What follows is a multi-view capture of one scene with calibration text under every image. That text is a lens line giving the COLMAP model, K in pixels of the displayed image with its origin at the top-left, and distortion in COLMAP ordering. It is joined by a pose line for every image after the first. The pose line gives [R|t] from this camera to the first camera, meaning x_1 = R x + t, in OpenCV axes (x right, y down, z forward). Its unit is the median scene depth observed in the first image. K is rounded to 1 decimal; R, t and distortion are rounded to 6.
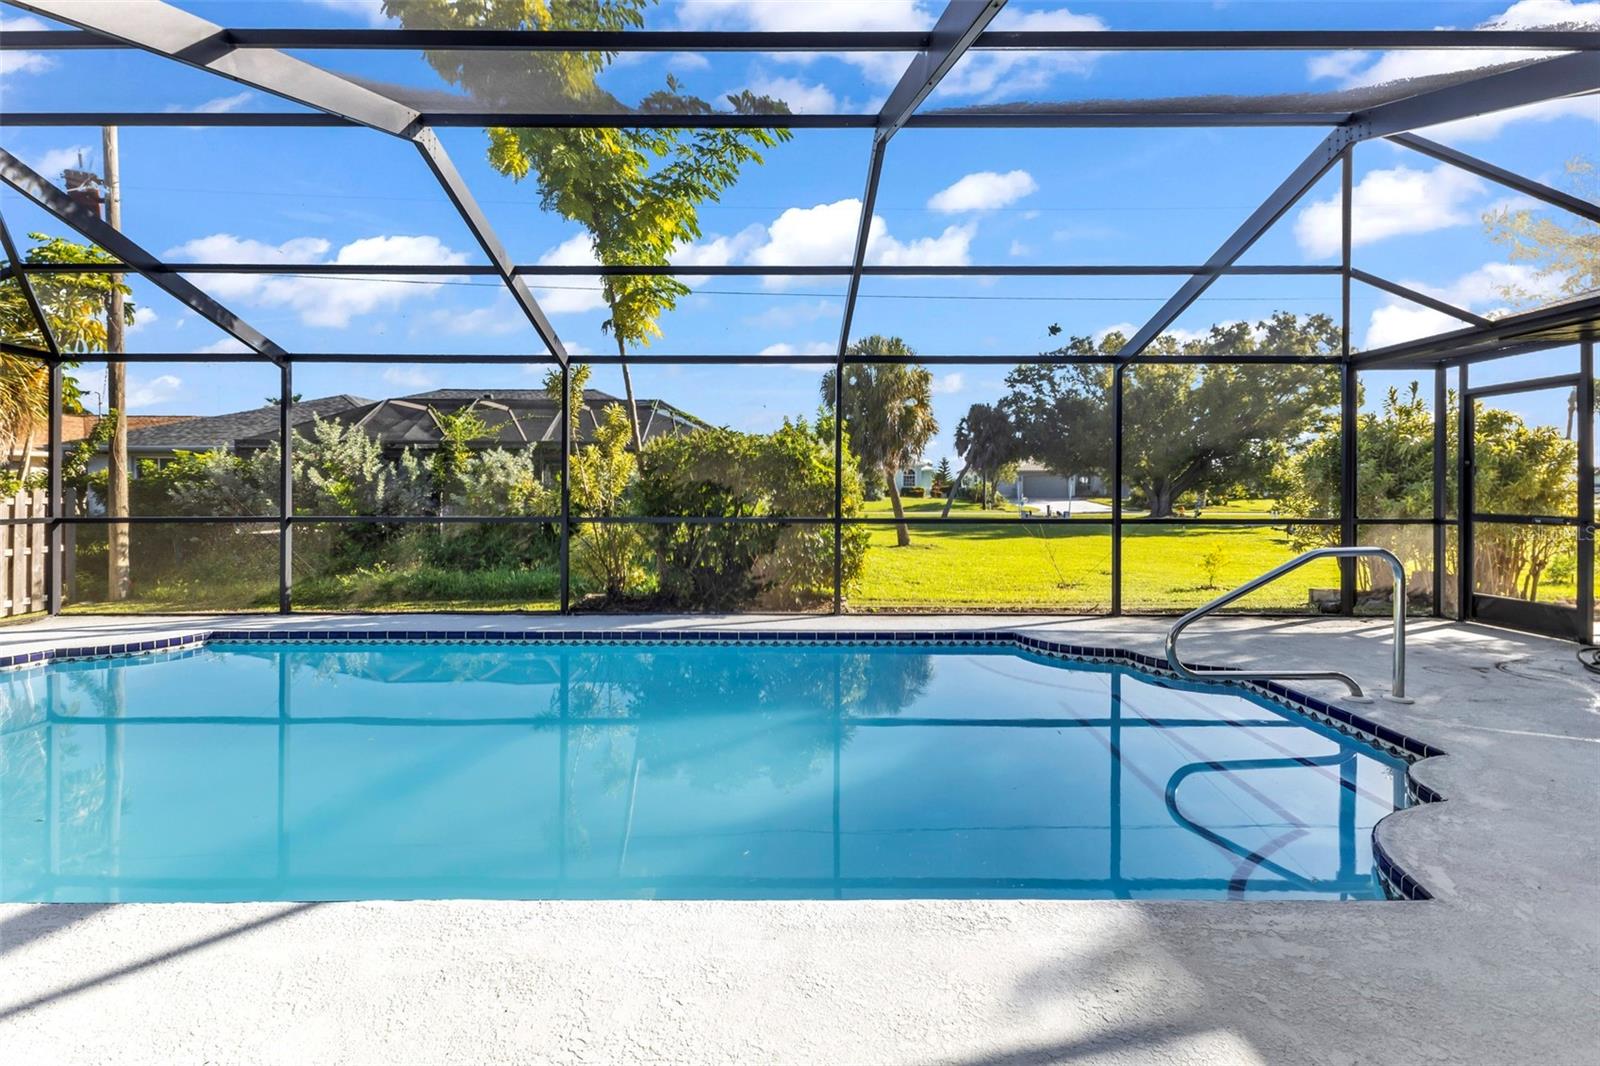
lens RADIAL K [[685.5, 0, 803.4], [0, 685.5, 572.2], [0, 0, 1]] dist [0.009493, -0.000132]
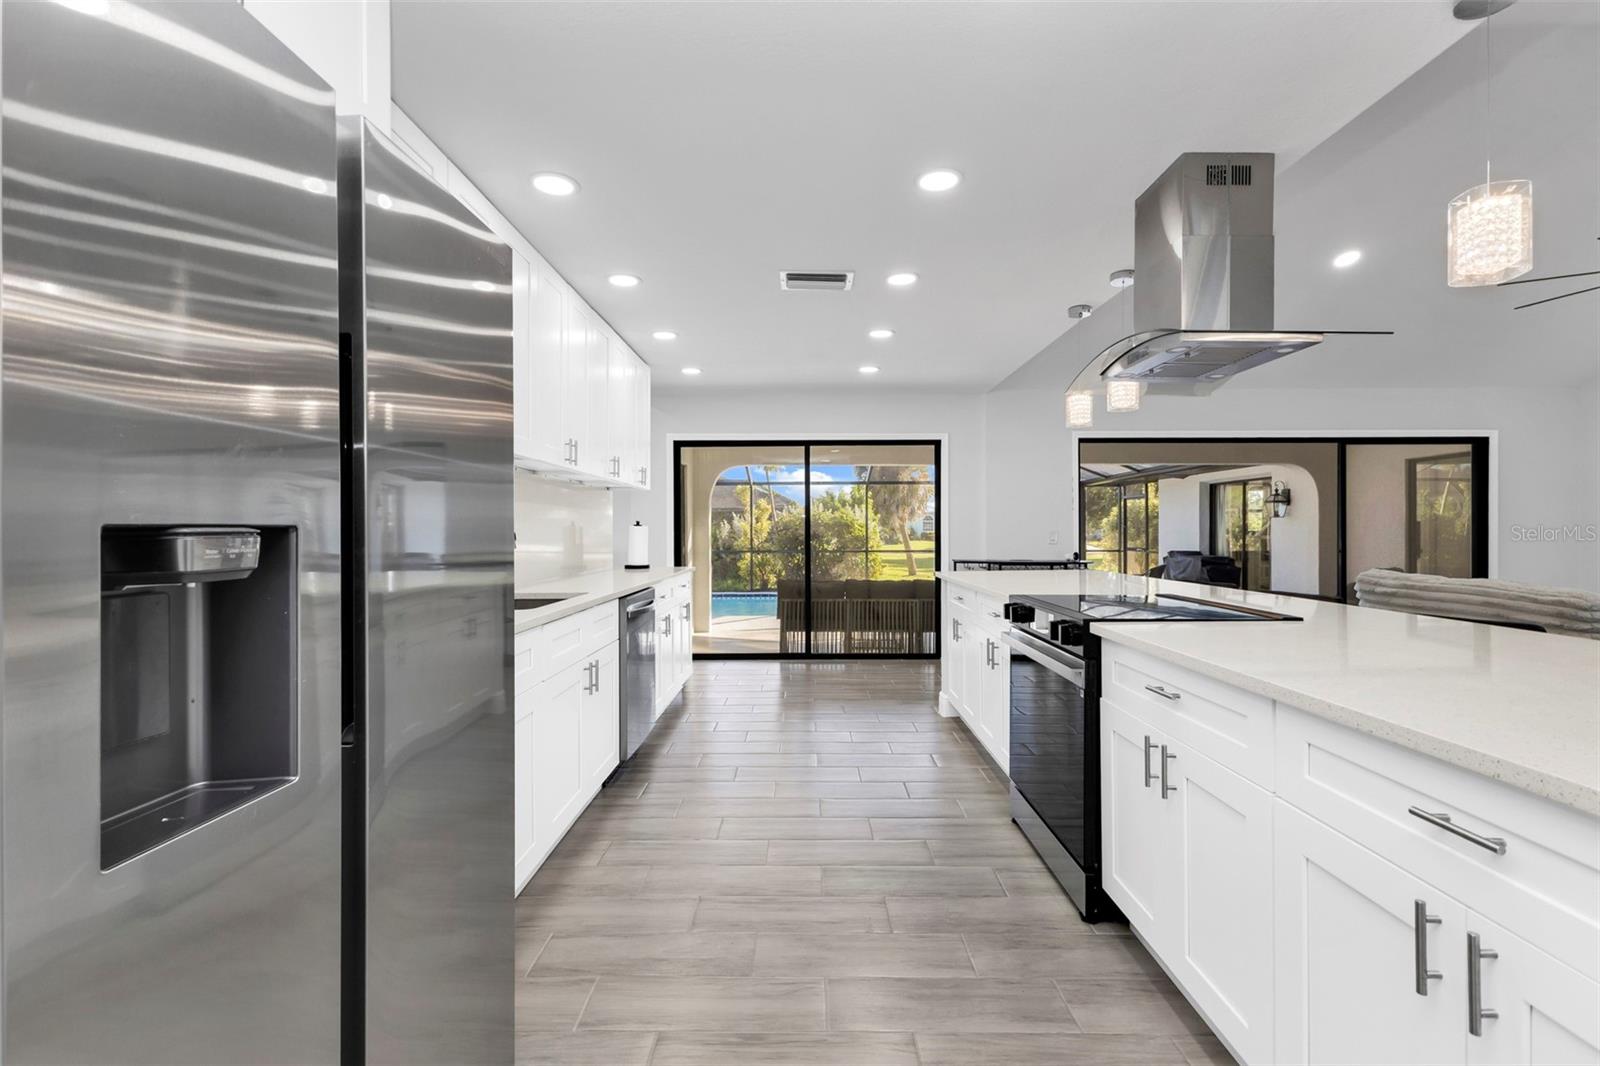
lens RADIAL K [[691.7, 0, 825.5], [0, 691.7, 531.7], [0, 0, 1]] dist [0.002101, 0.000146]
pose [[0.999978, -0.001061, -0.006520, -0.040774], [0.000261, 0.992592, -0.121496, 0.079279], [0.006600, 0.121492, 0.992571, -0.736881]]
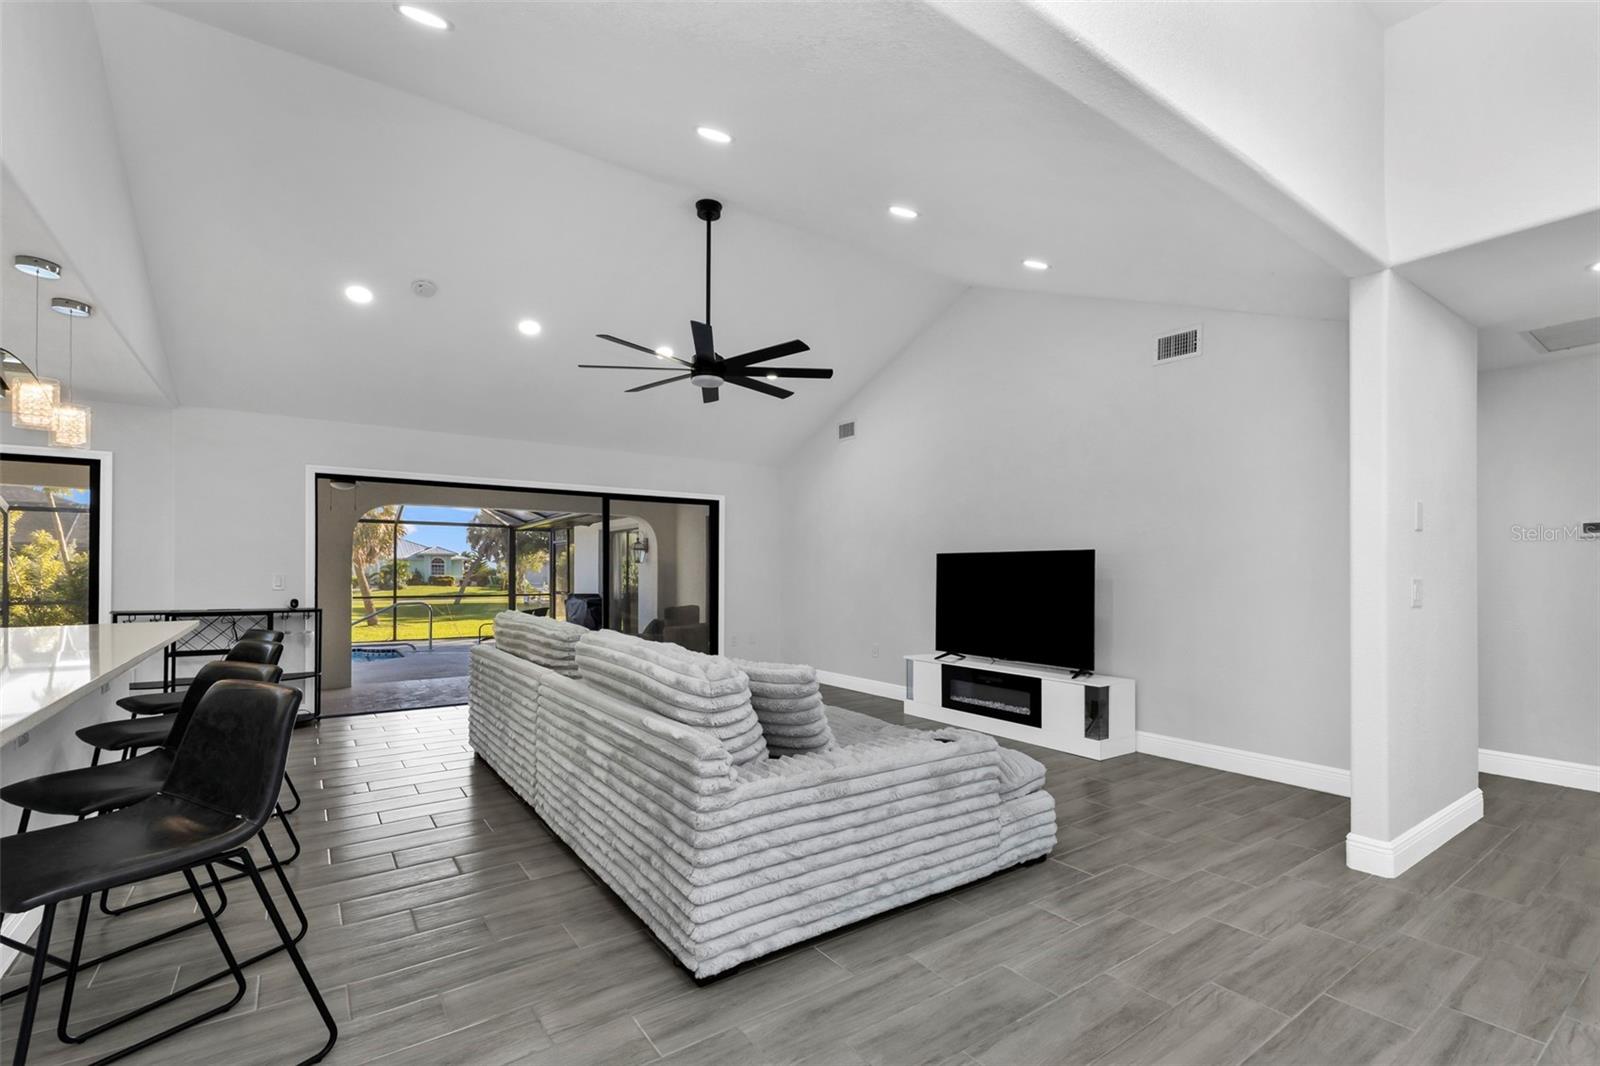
lens RADIAL K [[685.5, 0, 803.4], [0, 685.5, 572.2], [0, 0, 1]] dist [0.009493, -0.000132]
pose [[0.824901, 0.002718, 0.565271, 0.154974], [0.068841, 0.992062, -0.105229, 0.086026], [-0.561070, 0.125717, 0.818166, -0.791531]]
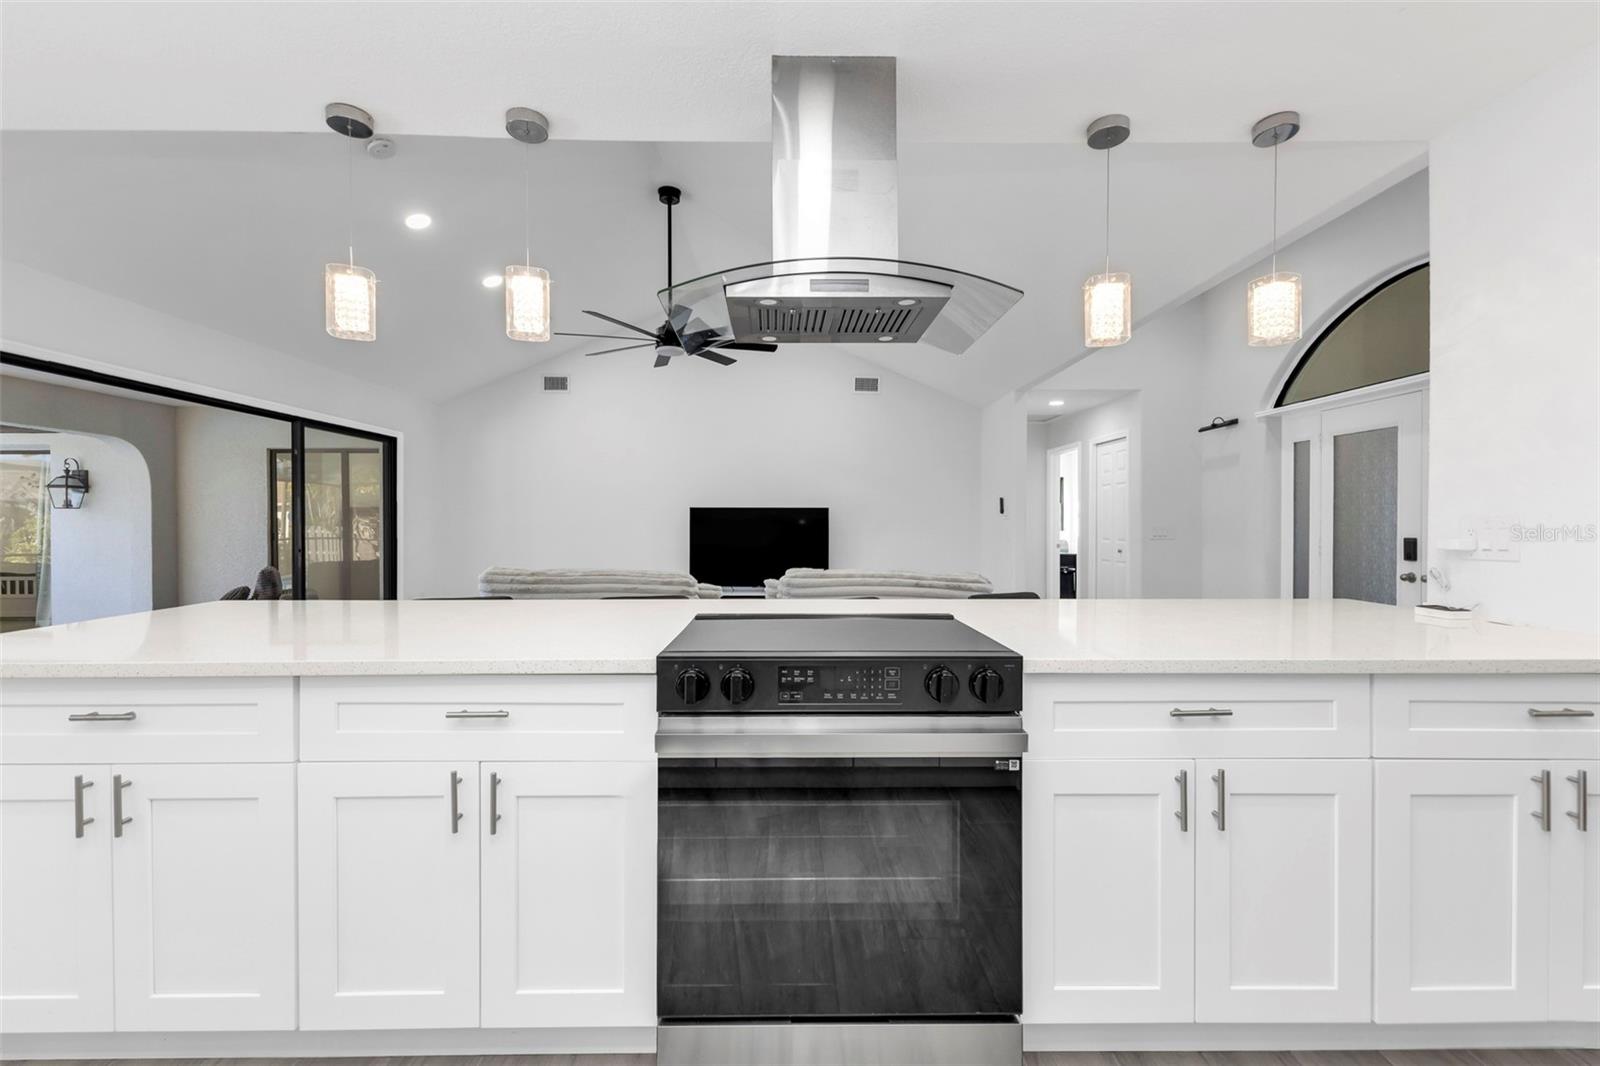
lens RADIAL K [[700.6, 0, 771.3], [0, 700.6, 531.7], [0, 0, 1]] dist [0.010433, 0.000006]
pose [[0.021523, -0.011215, 0.999705, -0.100228], [0.125062, 0.992113, 0.008437, 0.052089], [-0.991915, 0.124844, 0.022756, -0.524044]]
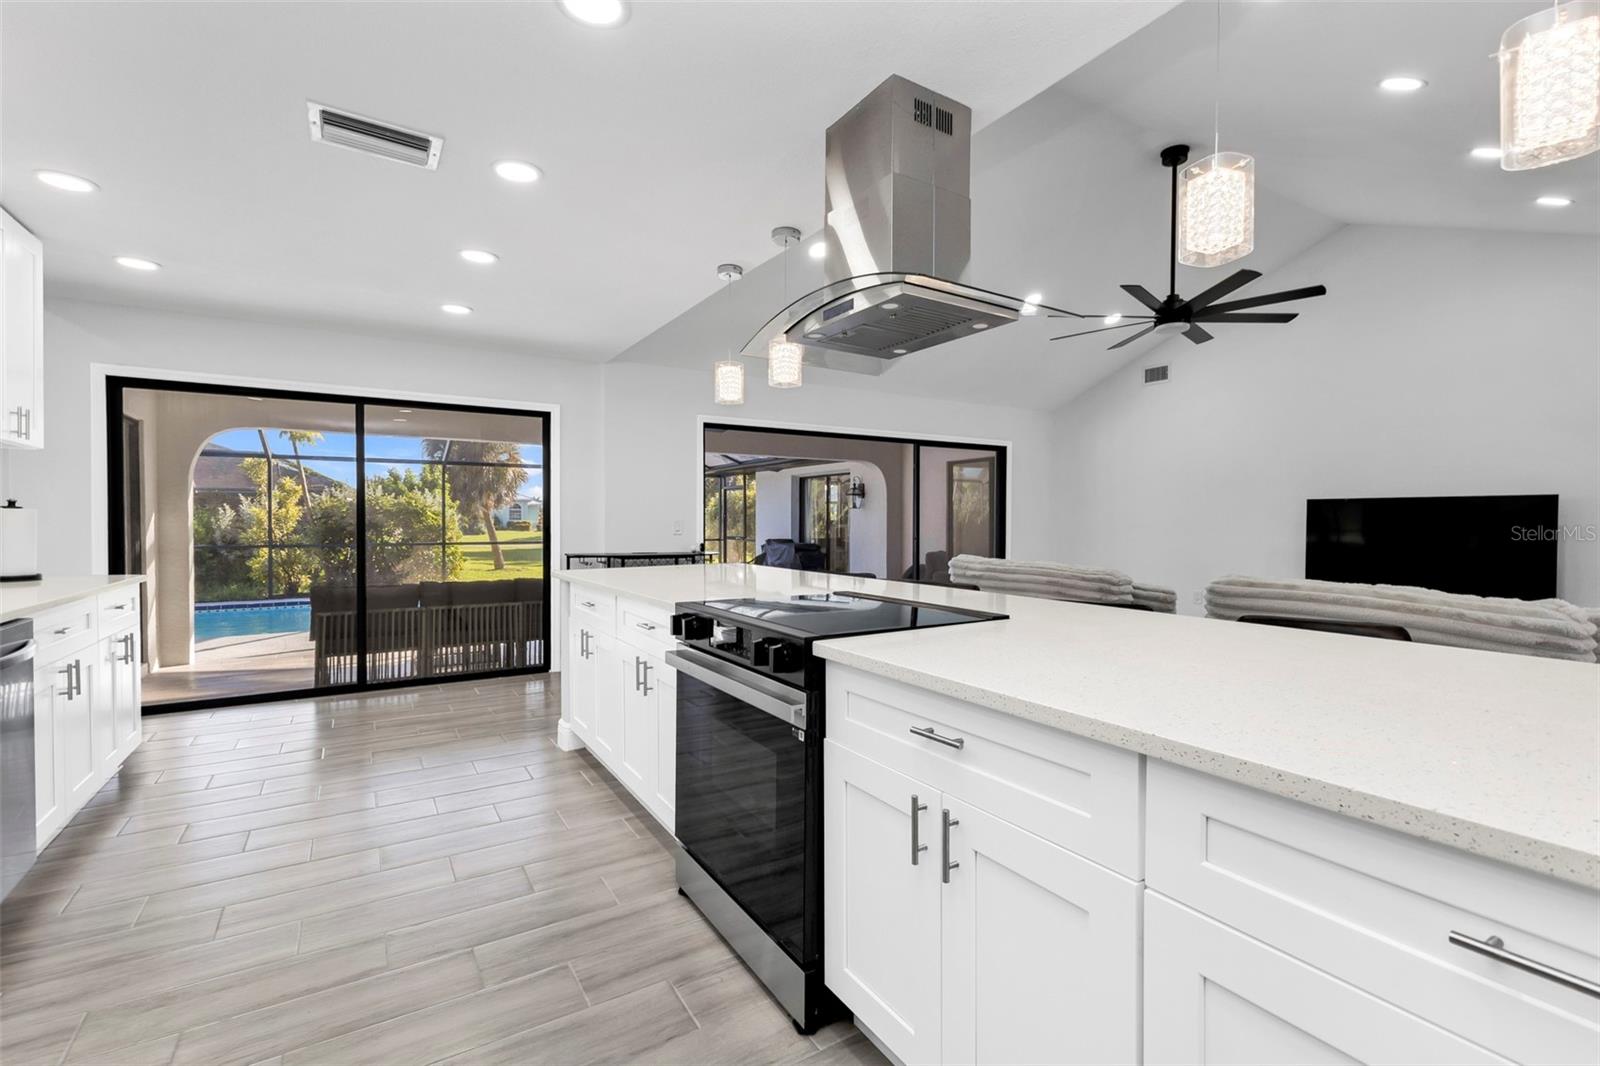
lens RADIAL K [[691.2, 0, 811.2], [0, 691.2, 526.2], [0, 0, 1]] dist [0.008743, 0.000116]
pose [[0.854678, -0.003168, 0.519149, -0.043911], [0.062106, 0.993424, -0.096183, 0.072006], [-0.515431, 0.114448, 0.849254, -0.677368]]
